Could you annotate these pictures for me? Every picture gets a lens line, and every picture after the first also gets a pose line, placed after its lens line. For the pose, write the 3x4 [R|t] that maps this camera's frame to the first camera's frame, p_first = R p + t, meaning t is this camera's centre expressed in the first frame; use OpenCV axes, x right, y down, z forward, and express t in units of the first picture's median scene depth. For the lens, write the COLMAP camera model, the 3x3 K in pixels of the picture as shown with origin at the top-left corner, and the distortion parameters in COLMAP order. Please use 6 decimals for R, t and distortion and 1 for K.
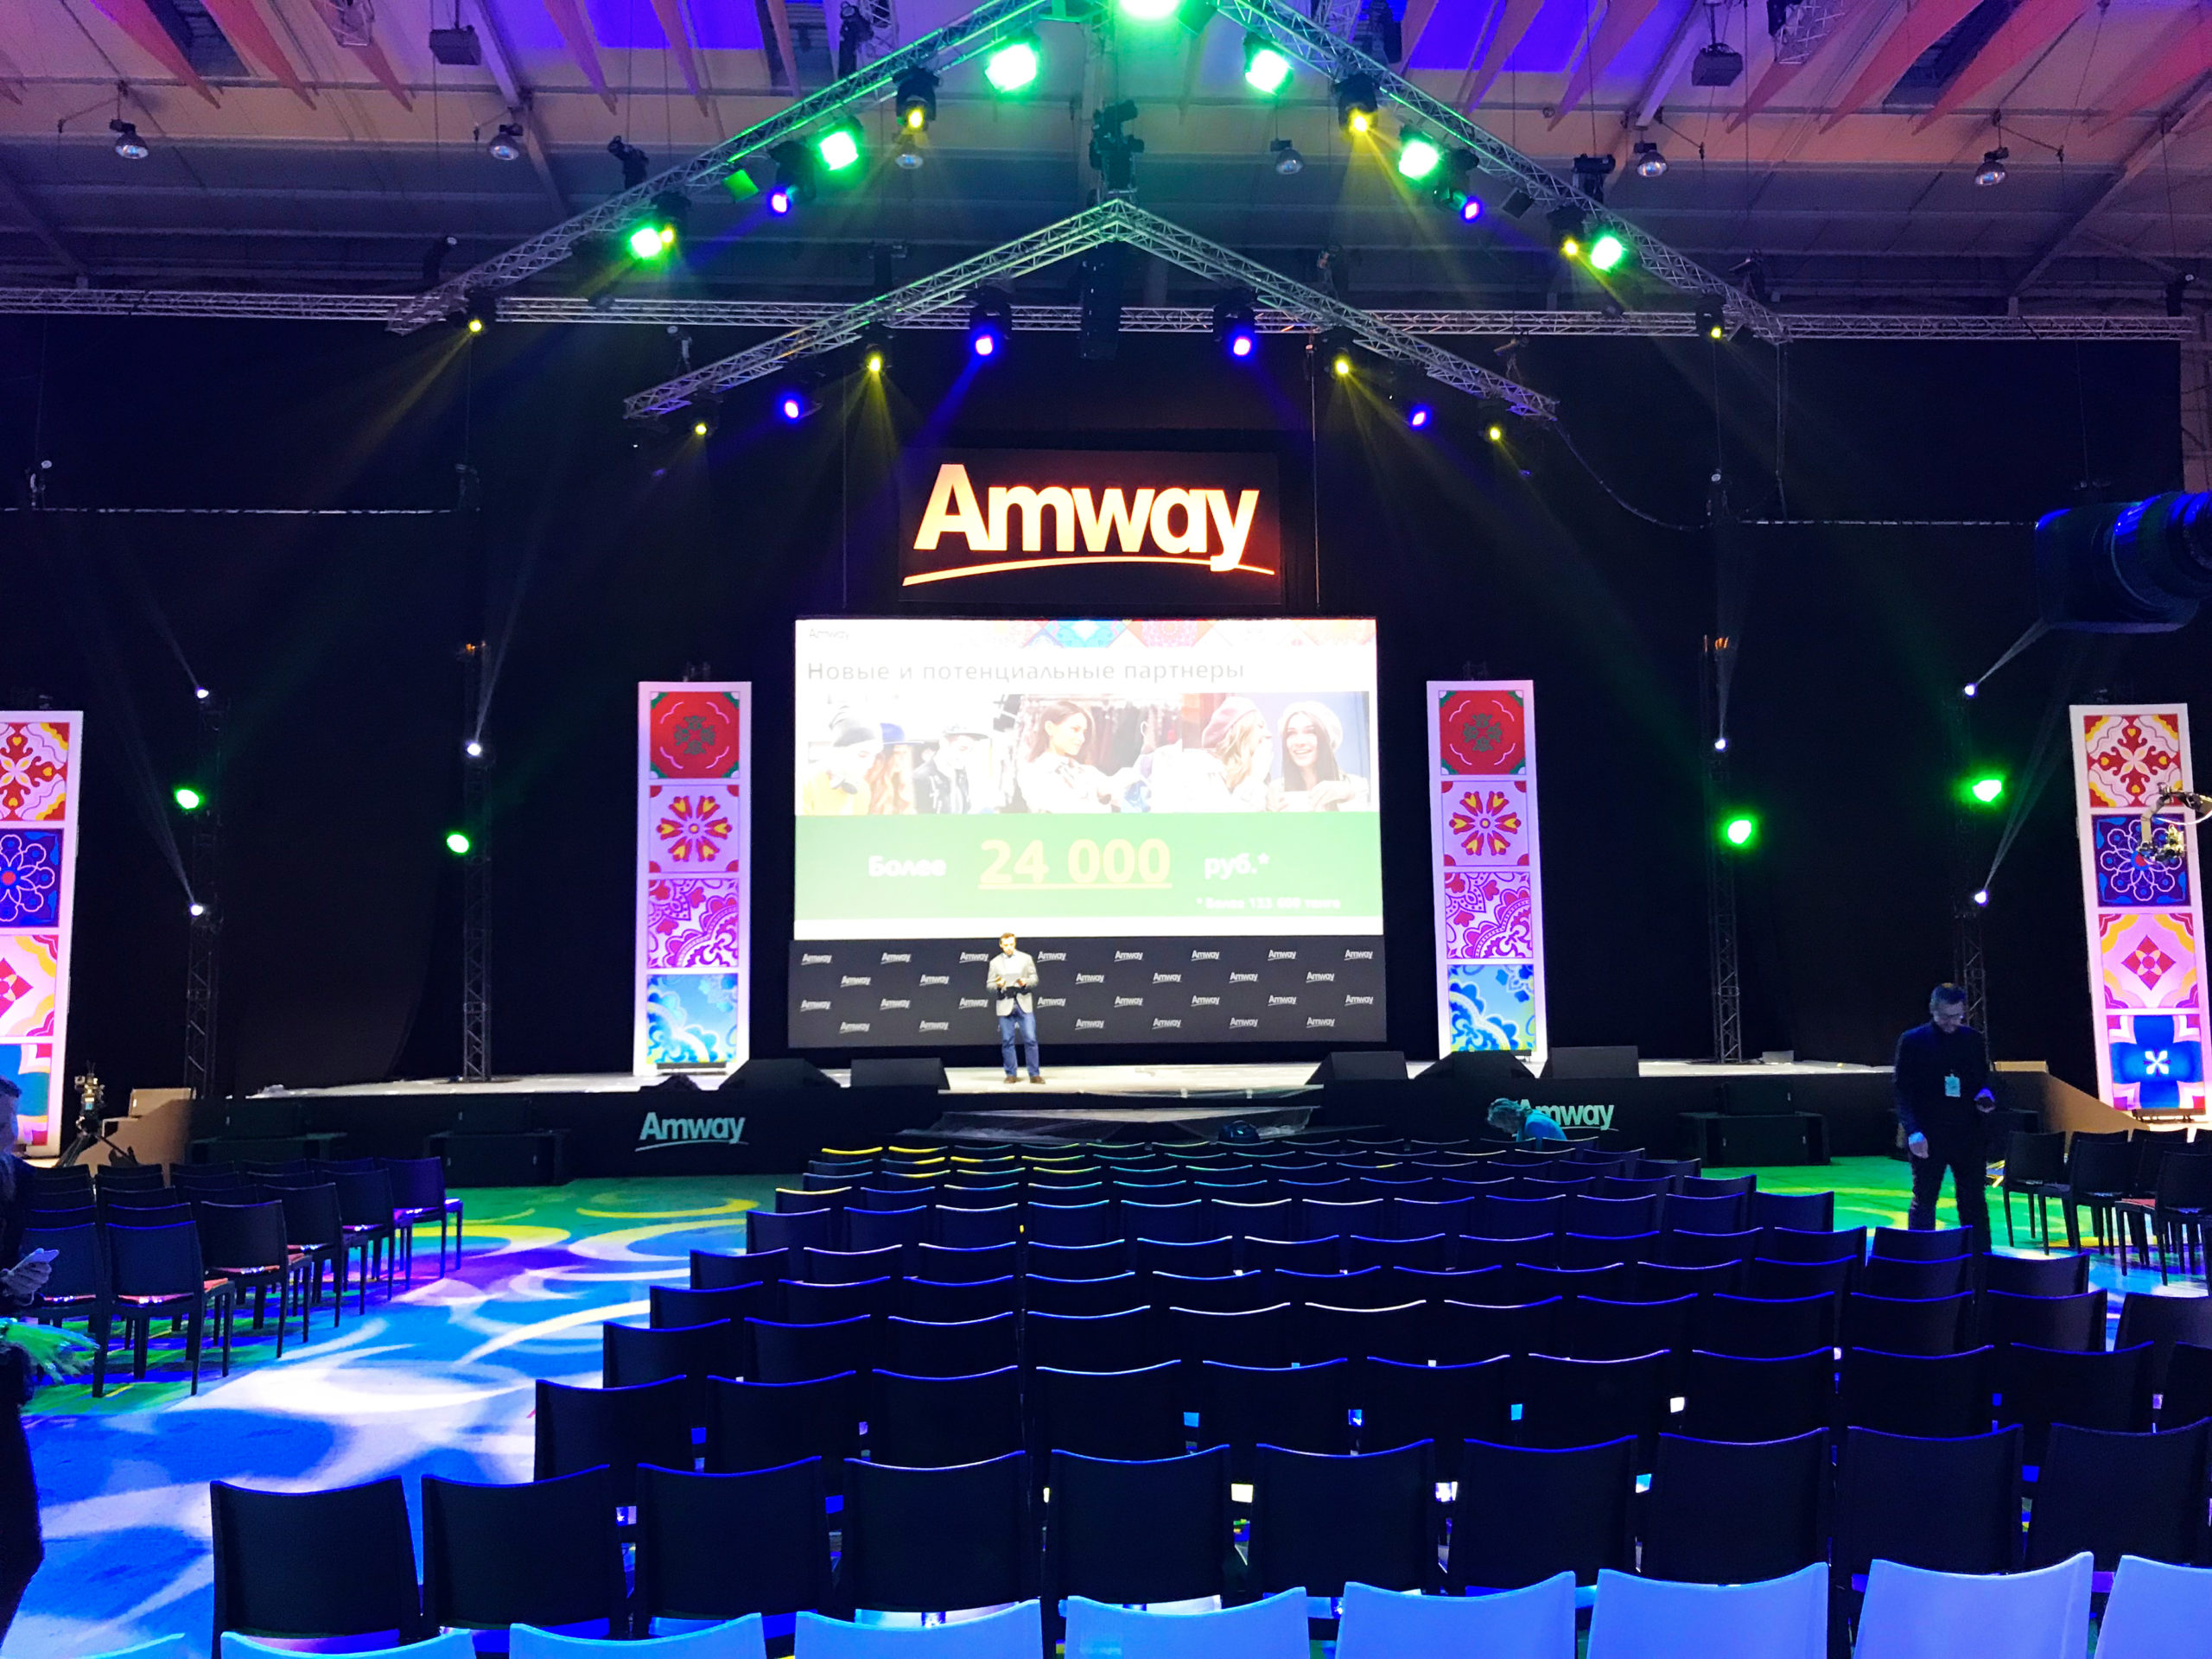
lens RADIAL K [[1812.1, 0, 1117.6], [0, 1812.1, 817.4], [0, 0, 1]] dist [0.028673, -0.034883]
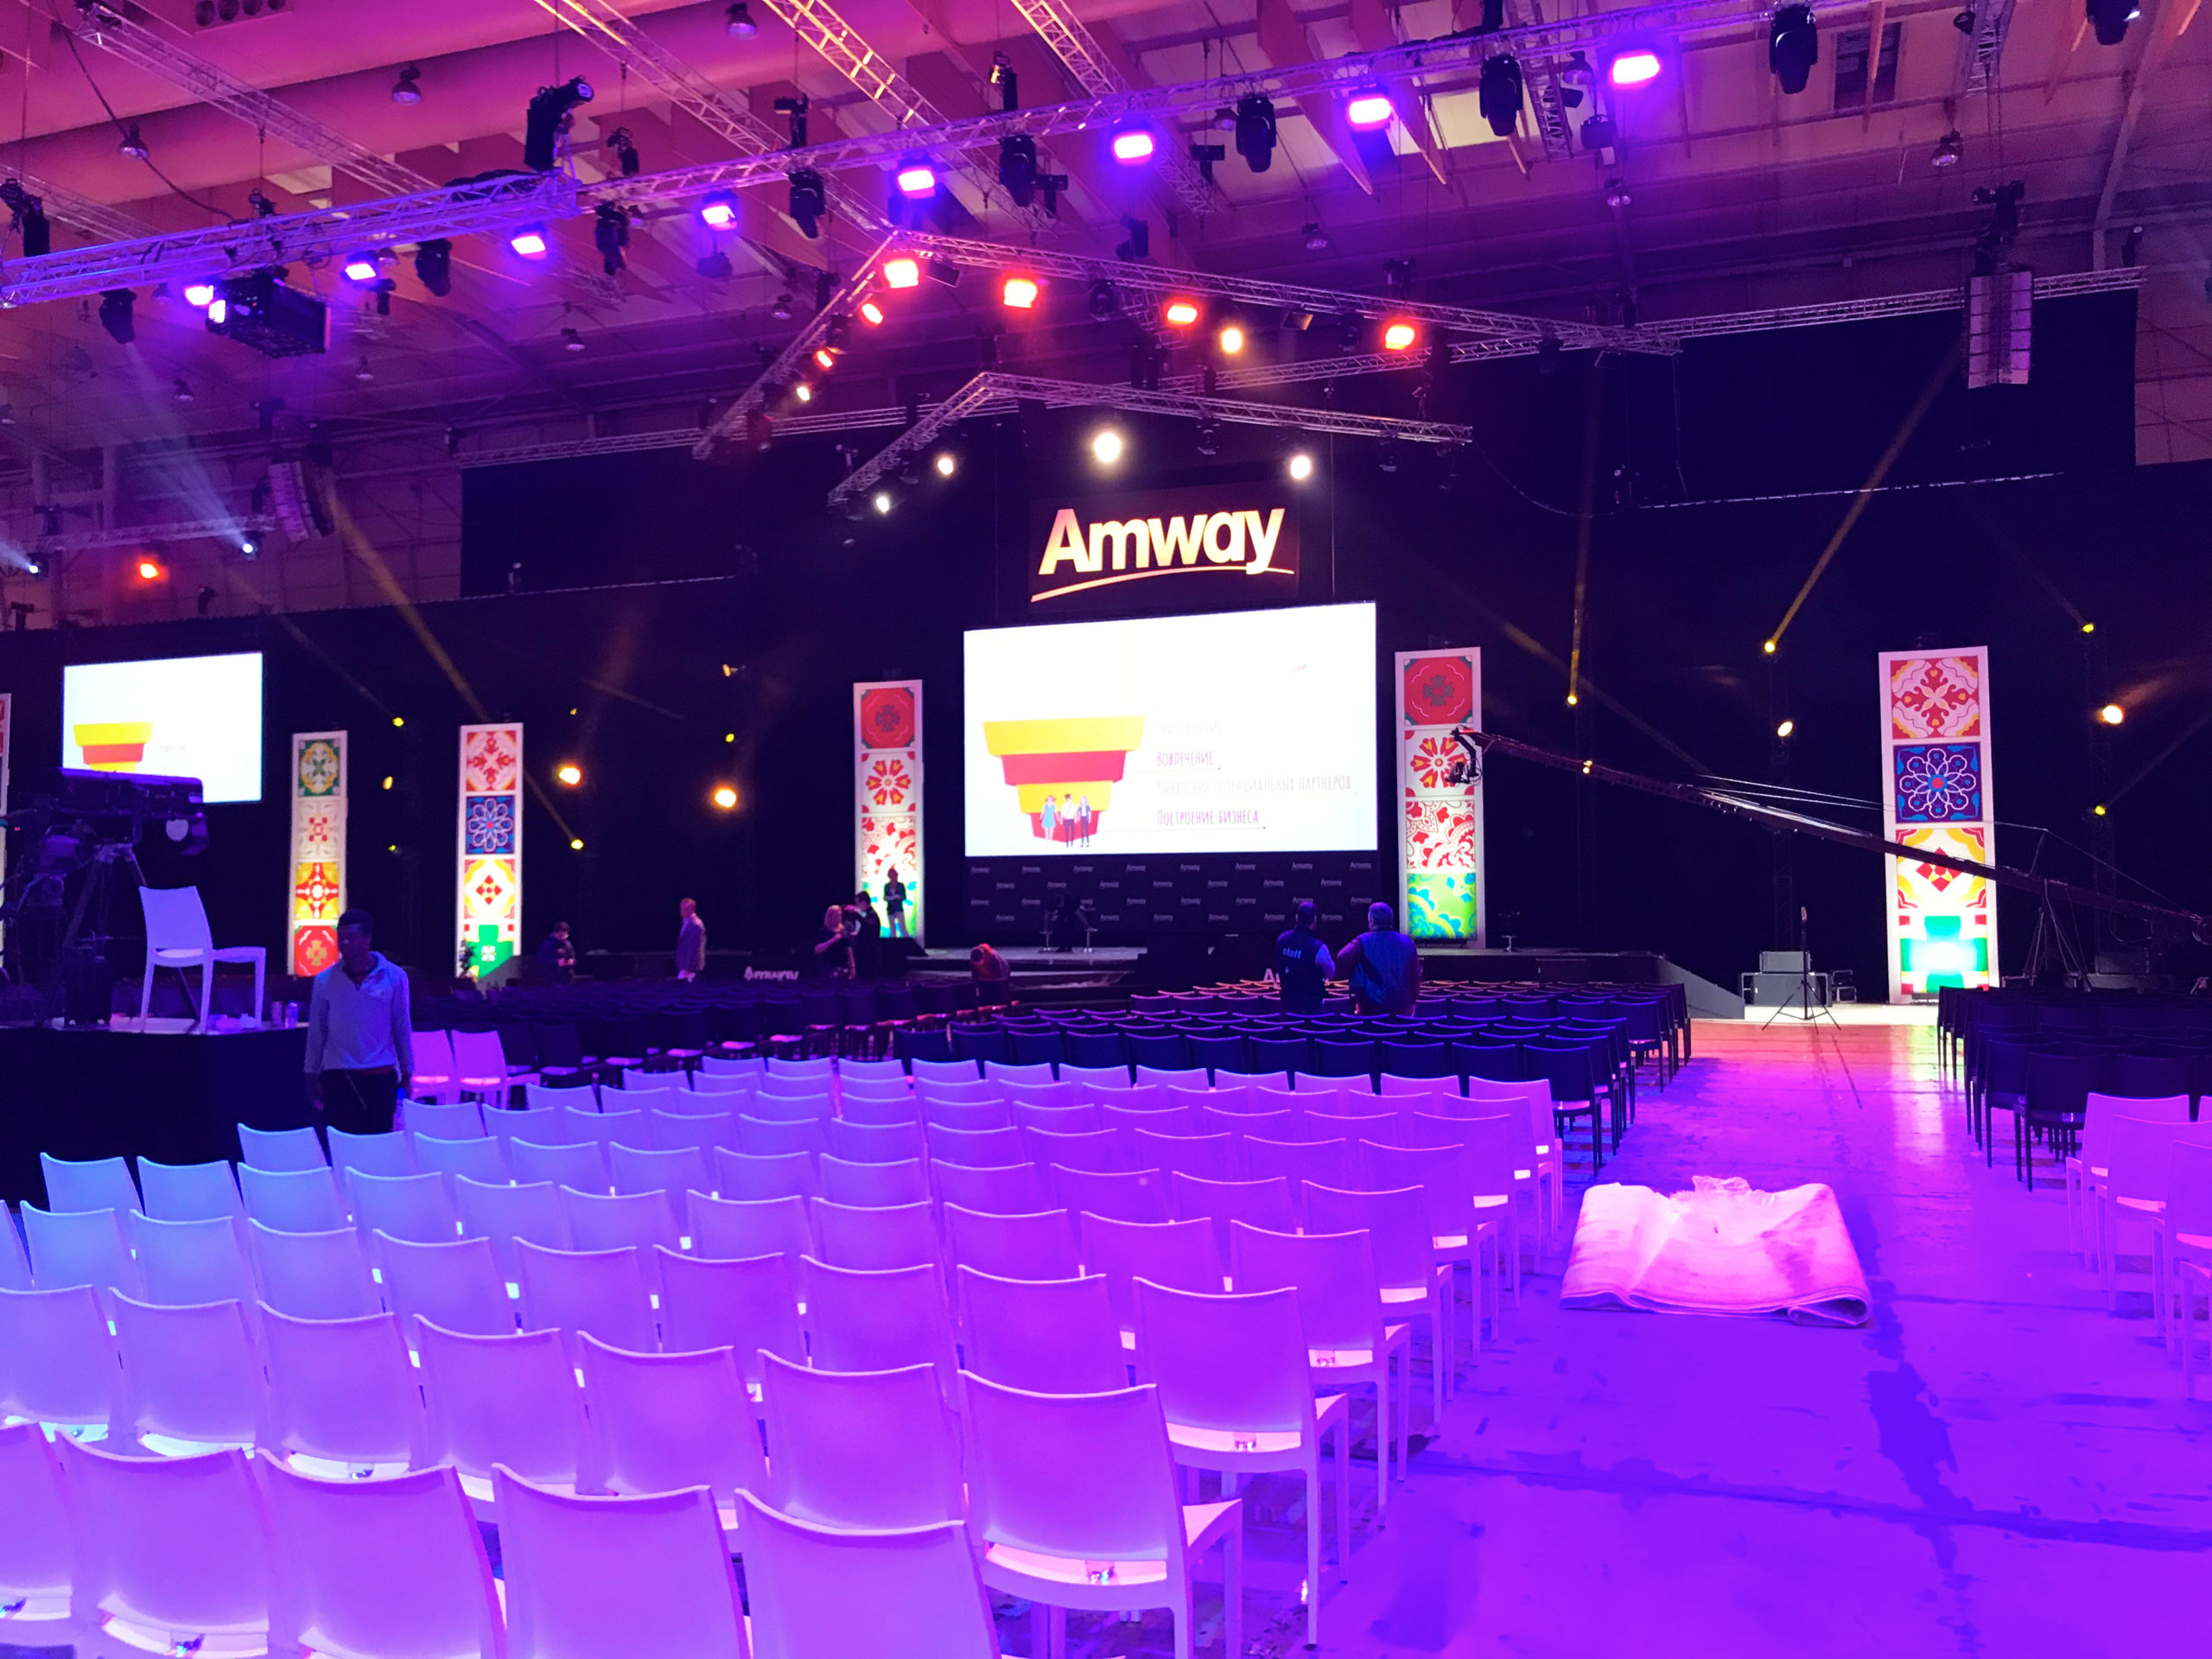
lens RADIAL K [[1812.1, 0, 1109.1], [0, 1812.1, 837.7], [0, 0, 1]] dist [0.028673, -0.034883]
pose [[0.917997, -0.010802, -0.396441, 0.482982], [0.036861, 0.997626, 0.058171, -0.026330], [0.394872, -0.068014, 0.916215, -0.257571]]
